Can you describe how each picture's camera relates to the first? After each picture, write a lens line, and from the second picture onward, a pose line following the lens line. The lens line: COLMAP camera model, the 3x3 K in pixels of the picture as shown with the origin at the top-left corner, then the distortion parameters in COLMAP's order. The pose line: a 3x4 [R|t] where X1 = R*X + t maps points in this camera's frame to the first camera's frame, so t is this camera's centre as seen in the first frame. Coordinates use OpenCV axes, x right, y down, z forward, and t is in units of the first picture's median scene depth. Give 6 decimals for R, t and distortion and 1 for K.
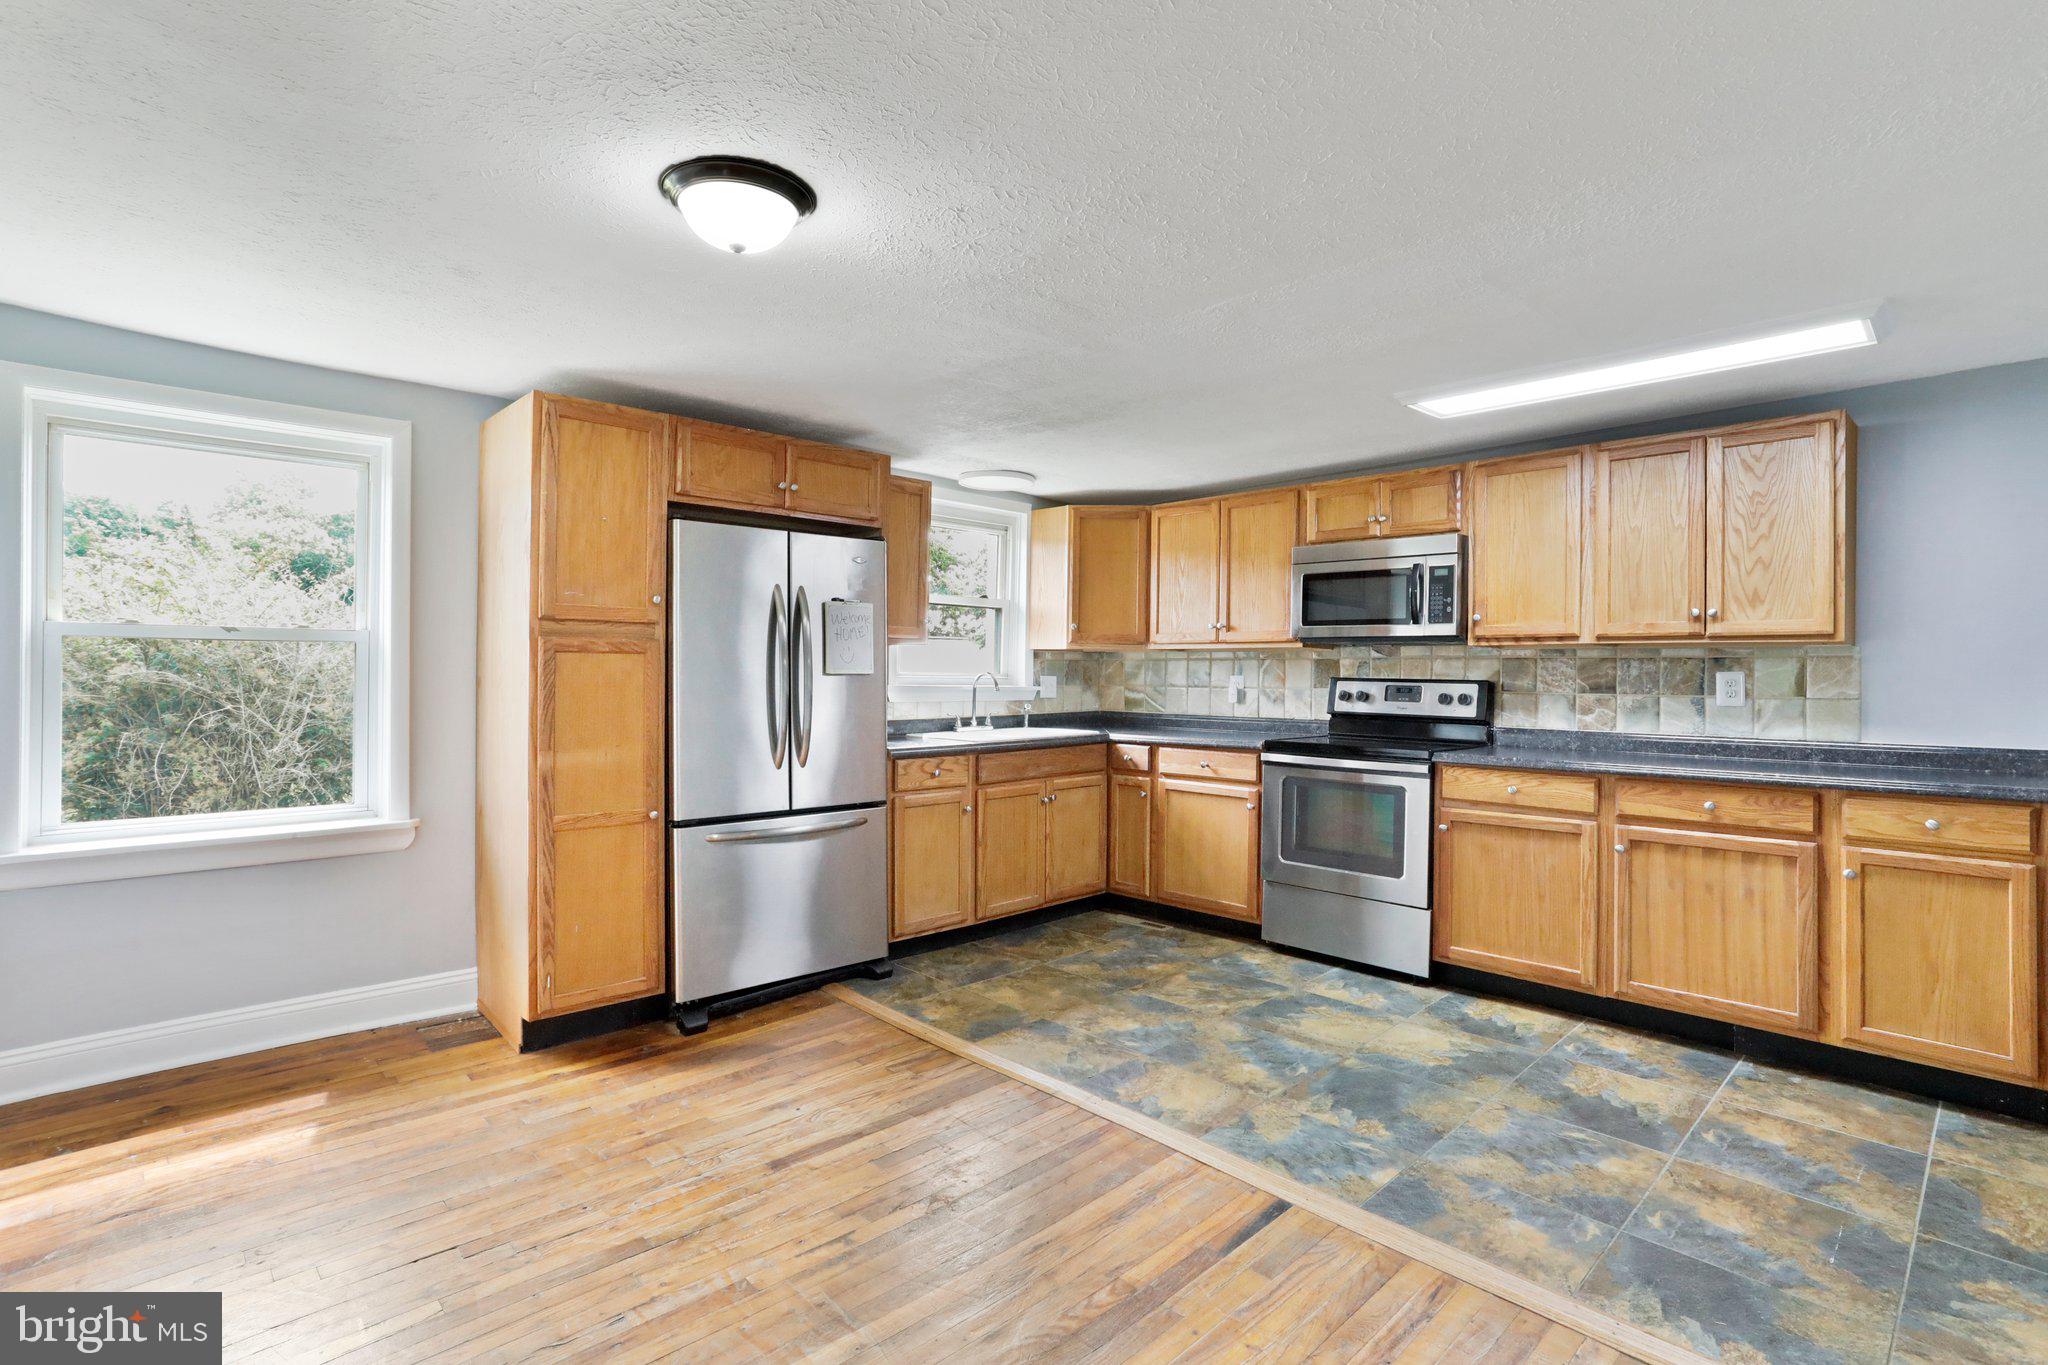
lens RADIAL K [[1009.6, 0, 1024.0], [0, 1009.6, 682.5], [0, 0, 1]] dist [-0.056808, 0.030036]
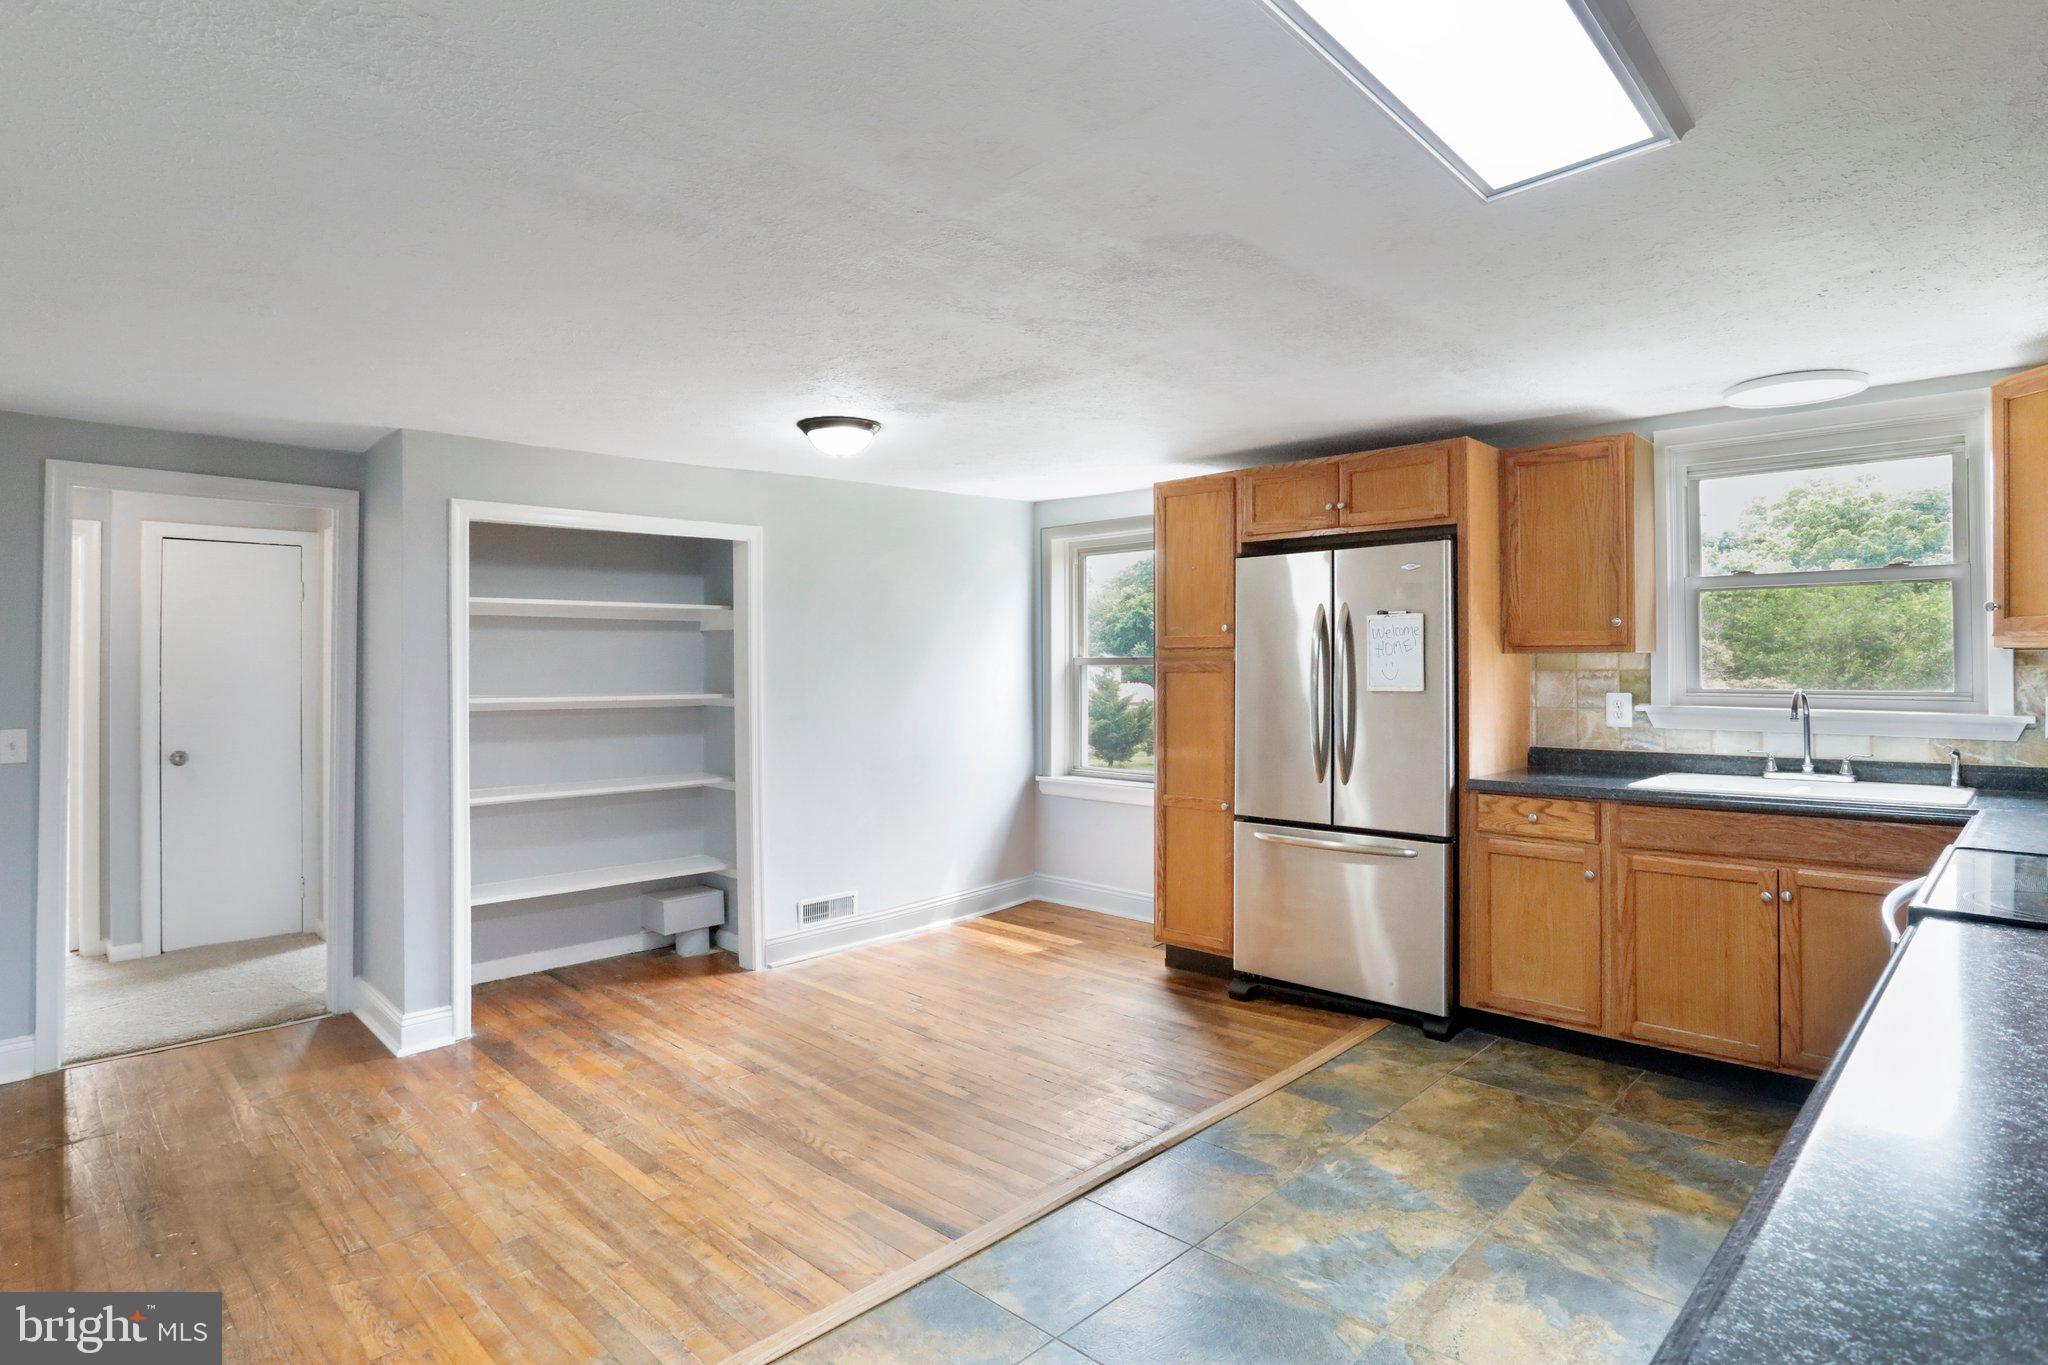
lens RADIAL K [[1123.4, 0, 1032.8], [0, 1123.4, 652.8], [0, 0, 1]] dist [-0.088463, 0.054498]
pose [[-0.004139, -0.019871, -0.999794, 0.888555], [-0.006324, 0.999783, -0.019845, -0.022371], [0.999971, 0.006241, -0.004264, 0.698706]]
